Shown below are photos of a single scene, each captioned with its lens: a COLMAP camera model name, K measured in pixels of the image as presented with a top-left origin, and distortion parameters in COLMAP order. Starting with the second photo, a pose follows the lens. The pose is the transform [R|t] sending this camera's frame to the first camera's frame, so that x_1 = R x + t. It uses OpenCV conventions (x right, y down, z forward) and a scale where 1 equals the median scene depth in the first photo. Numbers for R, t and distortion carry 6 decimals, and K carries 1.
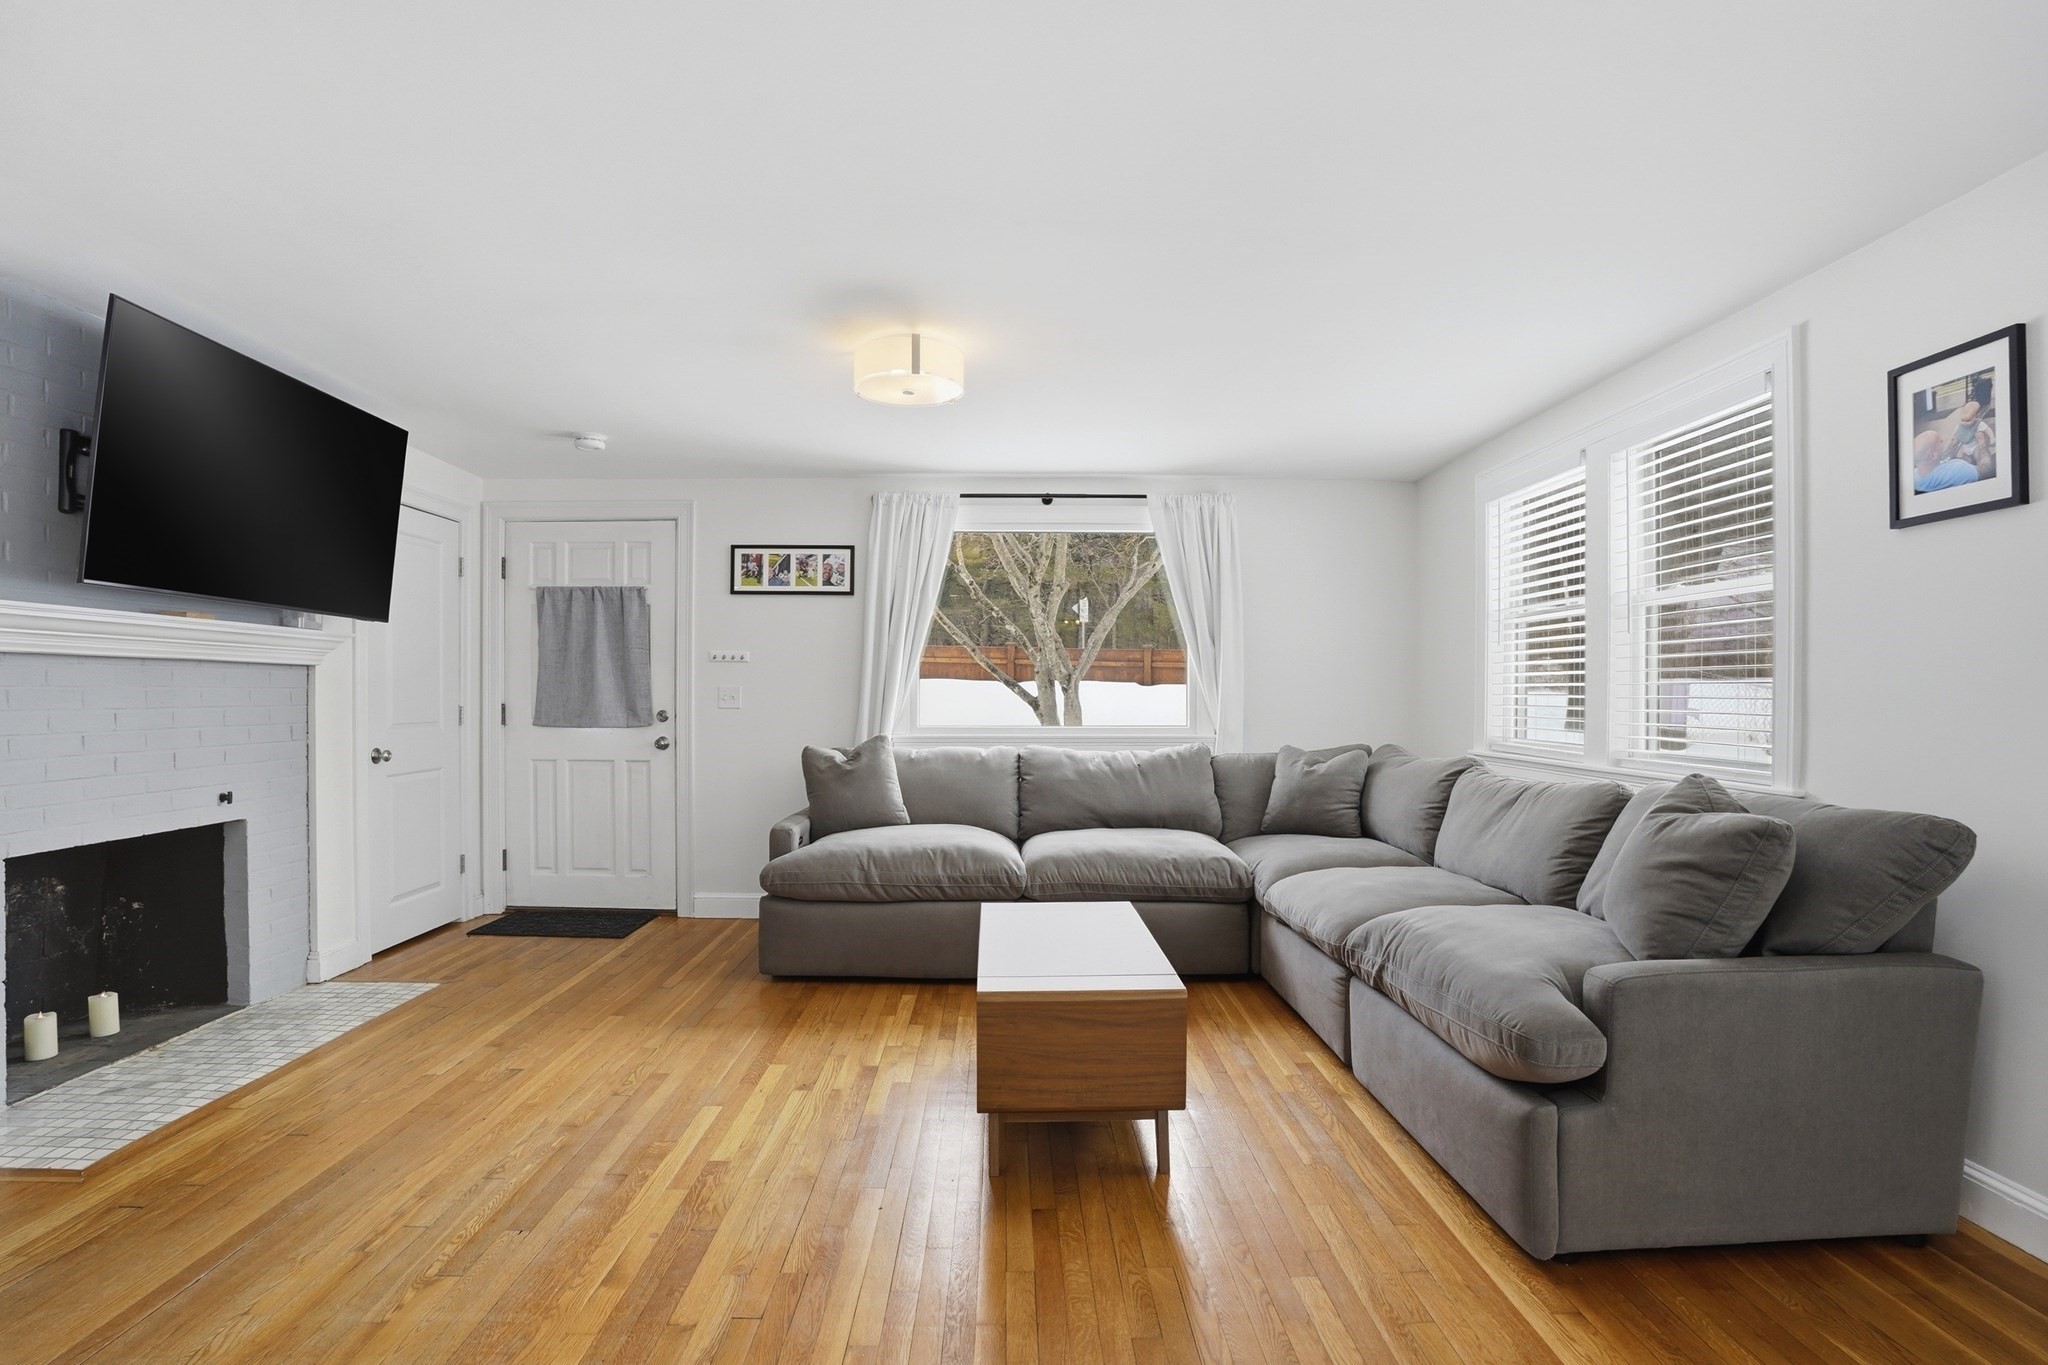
lens RADIAL K [[963.4, 0, 1034.8], [0, 963.4, 707.0], [0, 0, 1]] dist [-0.068015, 0.017968]
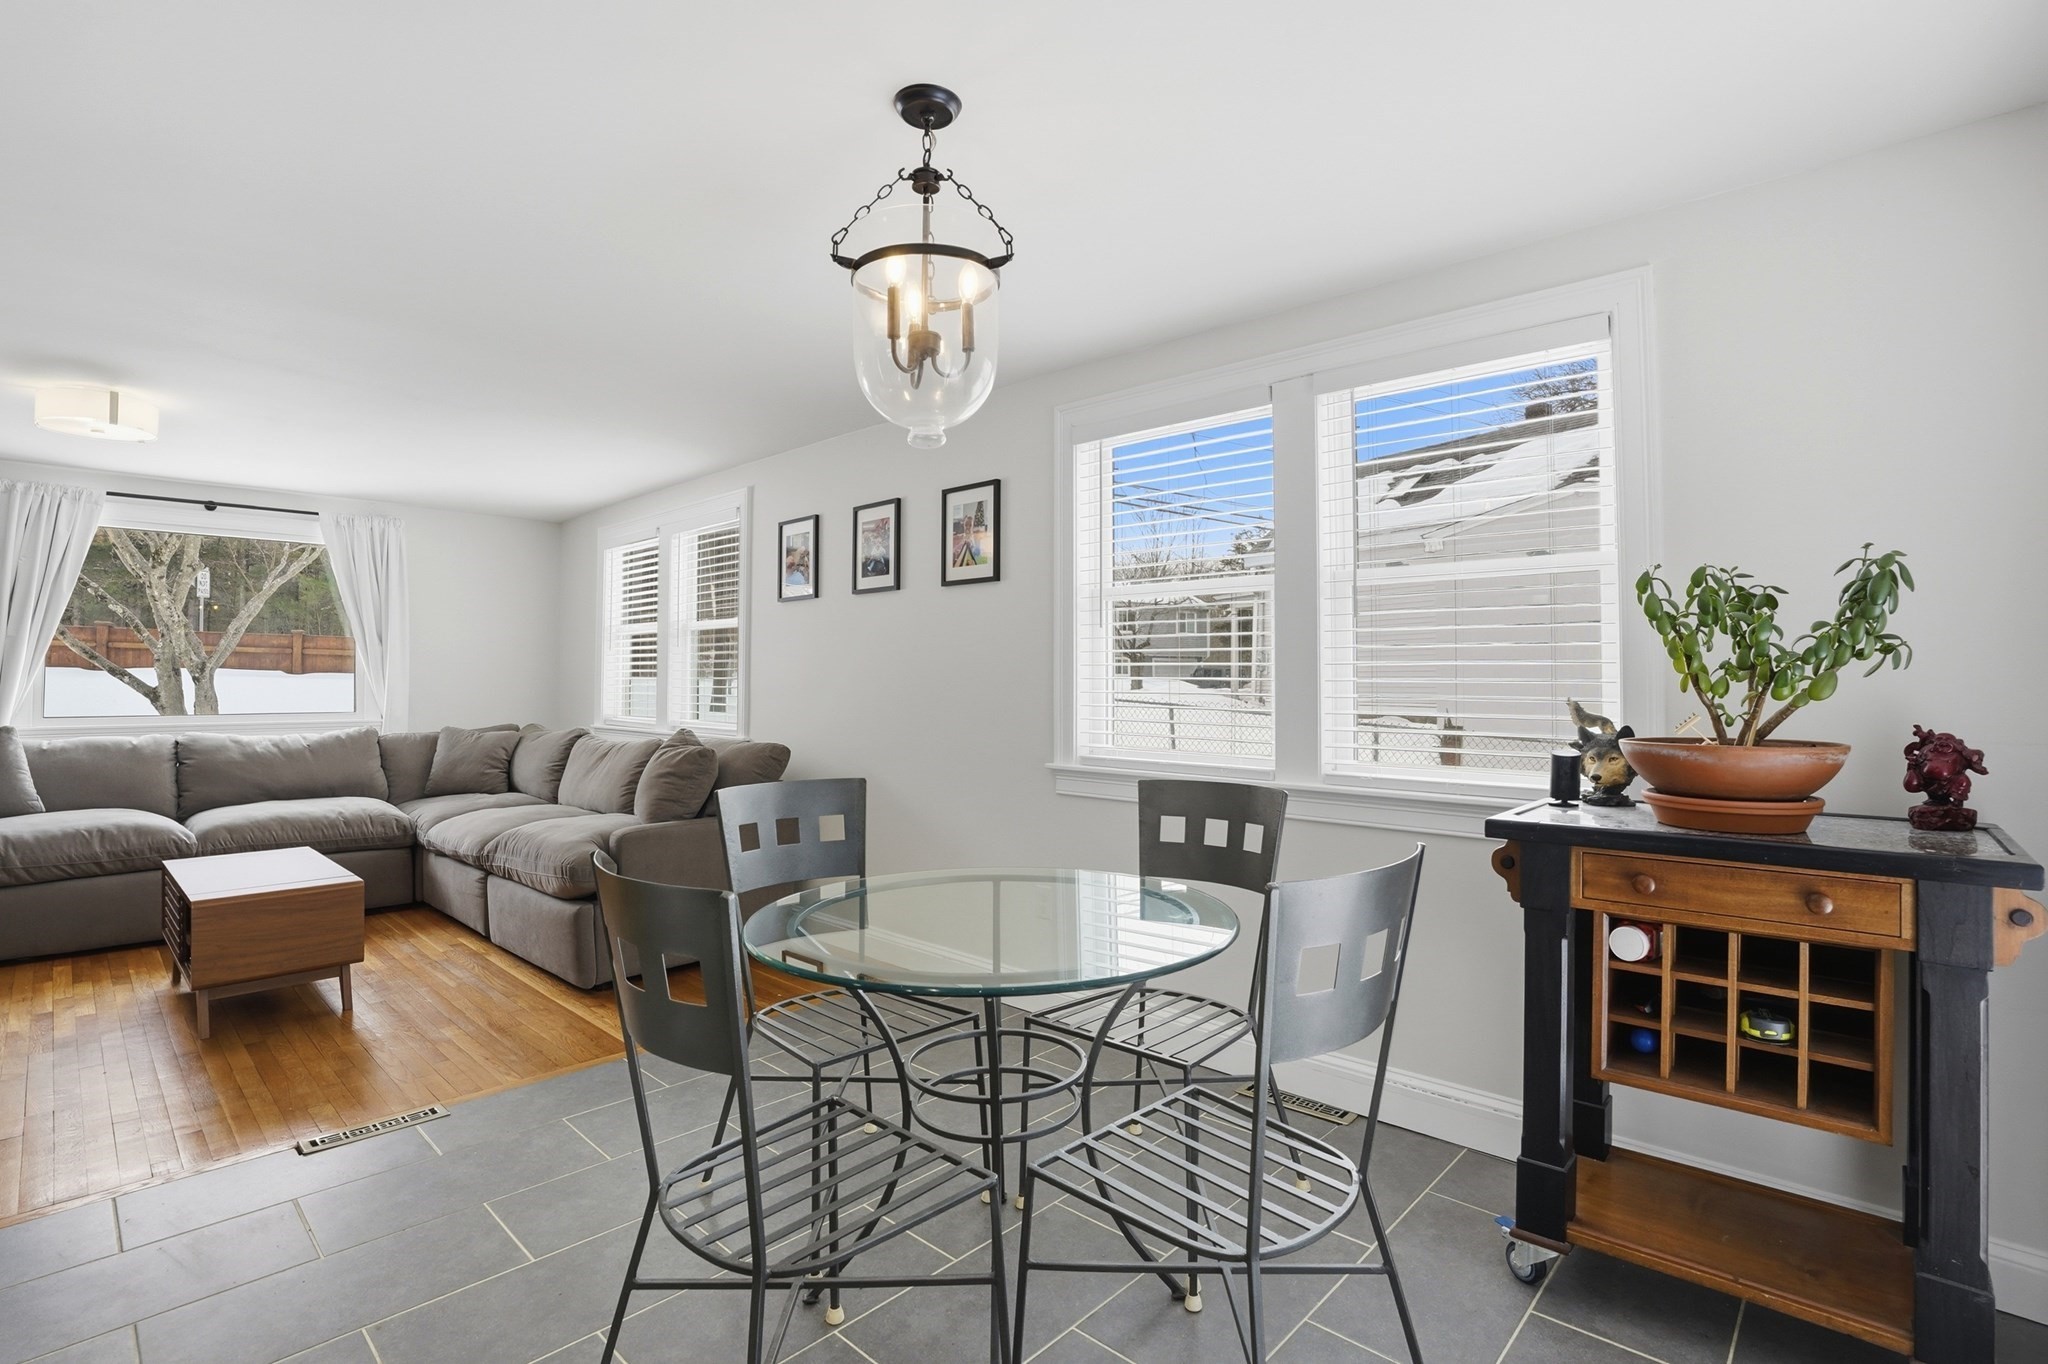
lens RADIAL K [[963.4, 0, 1018.5], [0, 963.4, 659.9], [0, 0, 1]] dist [-0.068015, 0.017968]
pose [[0.707682, 0.015118, 0.706369, -0.089382], [0.010964, 0.999416, -0.032374, 0.002231], [-0.706446, 0.030656, 0.707103, -0.452639]]
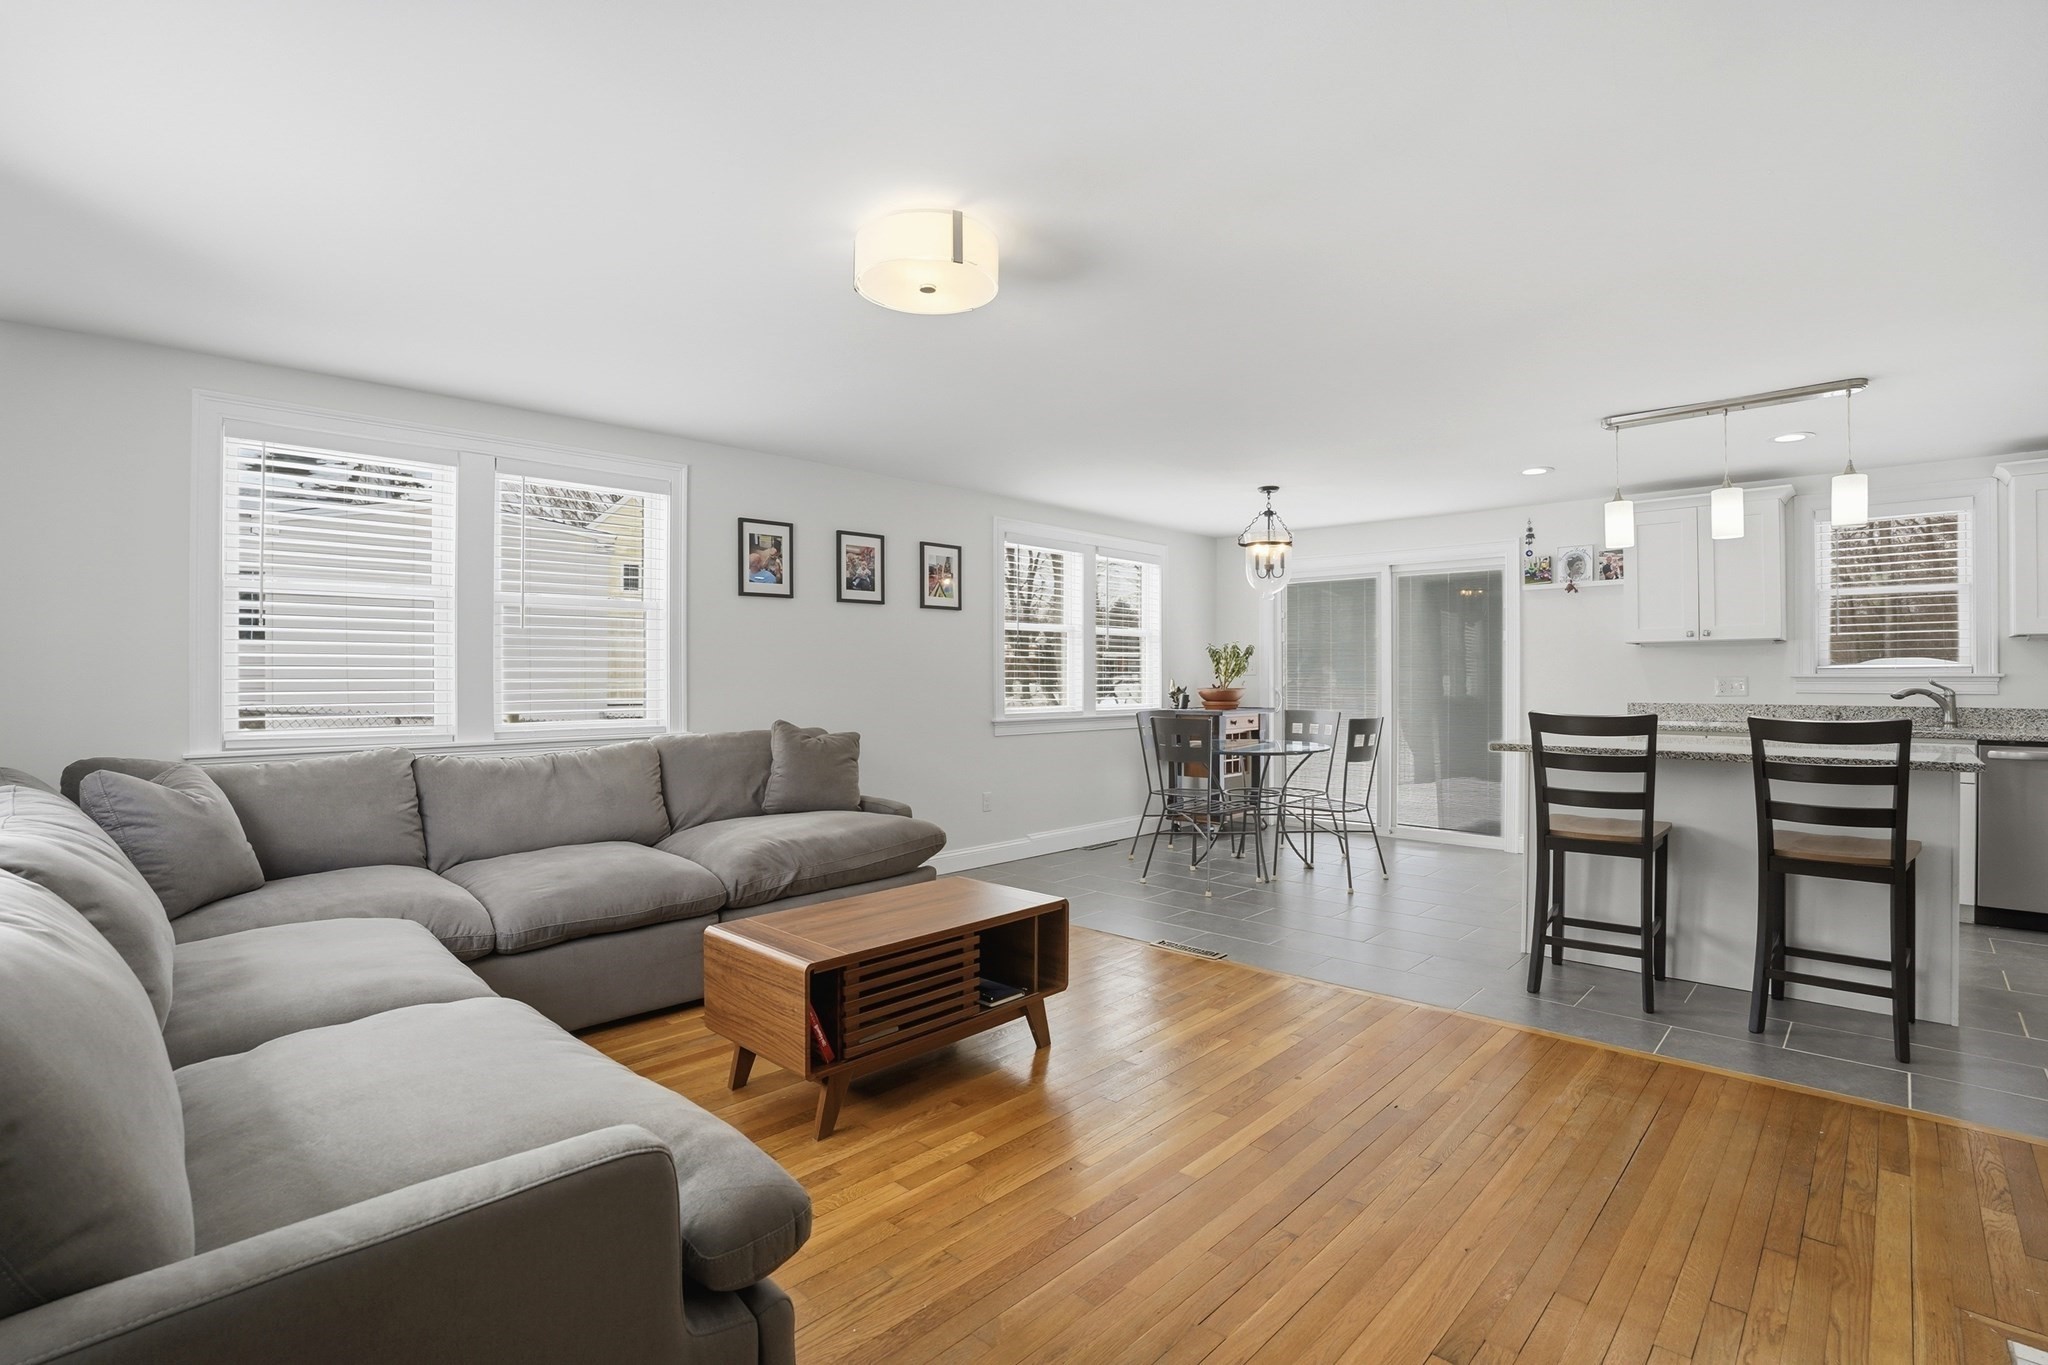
lens RADIAL K [[963.4, 0, 1029.4], [0, 963.4, 680.6], [0, 0, 1]] dist [-0.068015, 0.017968]
pose [[-0.711882, -0.005976, 0.702274, -0.548710], [0.009267, 0.999797, 0.017902, -0.020084], [-0.702238, 0.019252, -0.711682, 1.118564]]
